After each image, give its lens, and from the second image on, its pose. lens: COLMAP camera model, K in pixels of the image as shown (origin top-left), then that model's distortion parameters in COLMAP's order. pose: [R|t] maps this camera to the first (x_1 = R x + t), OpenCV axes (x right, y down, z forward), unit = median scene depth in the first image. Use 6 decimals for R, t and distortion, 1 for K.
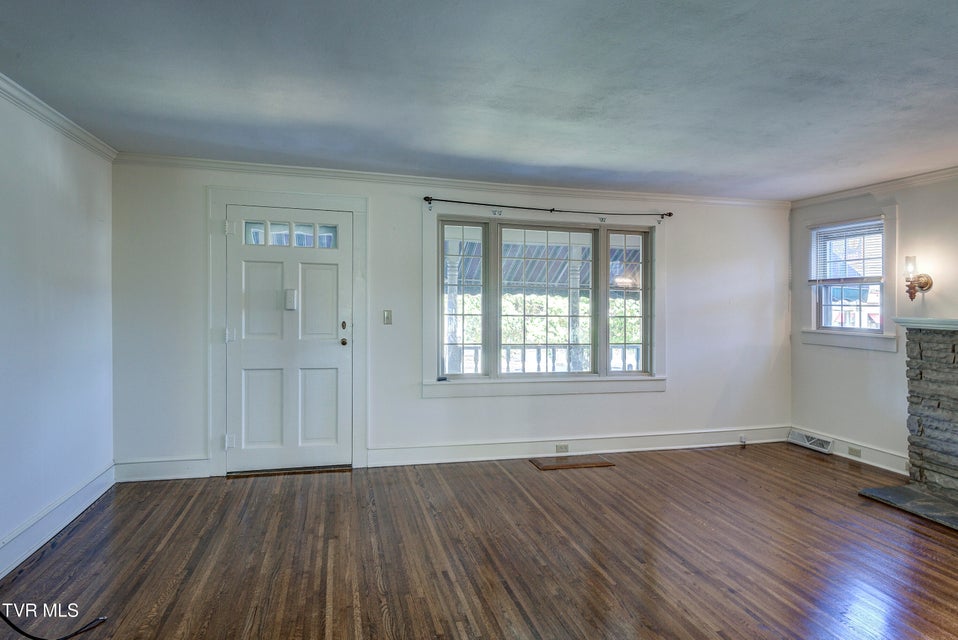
lens RADIAL K [[549.3, 0, 481.6], [0, 549.3, 284.0], [0, 0, 1]] dist [0.002849, -0.000447]
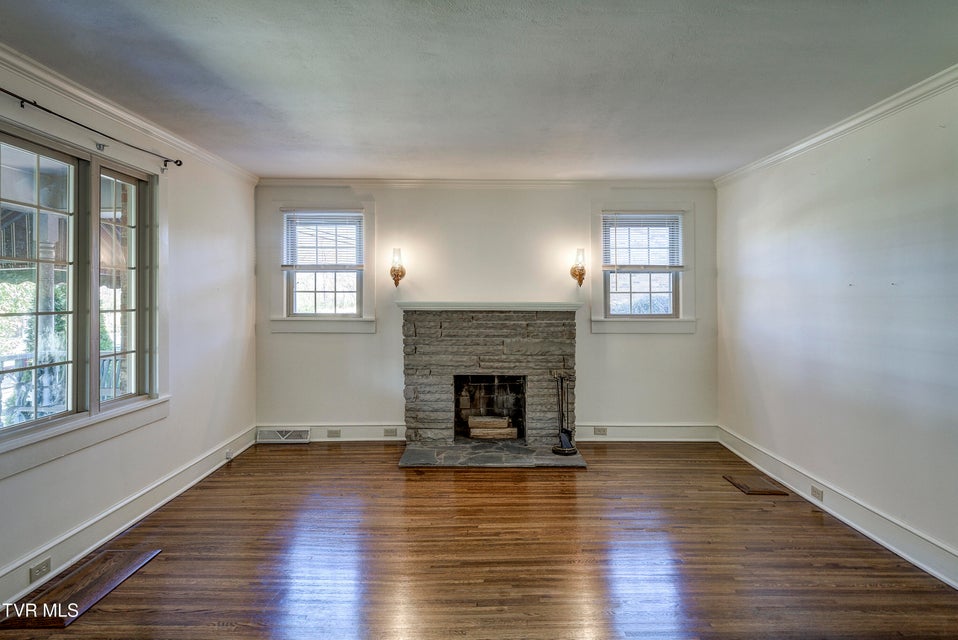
lens RADIAL K [[549.3, 0, 481.6], [0, 549.3, 284.0], [0, 0, 1]] dist [0.002849, -0.000447]
pose [[0.249181, 0.011194, 0.968392, -0.284866], [-0.027975, 0.999599, -0.004356, 0.024249], [-0.968053, -0.026005, 0.249394, 0.536494]]
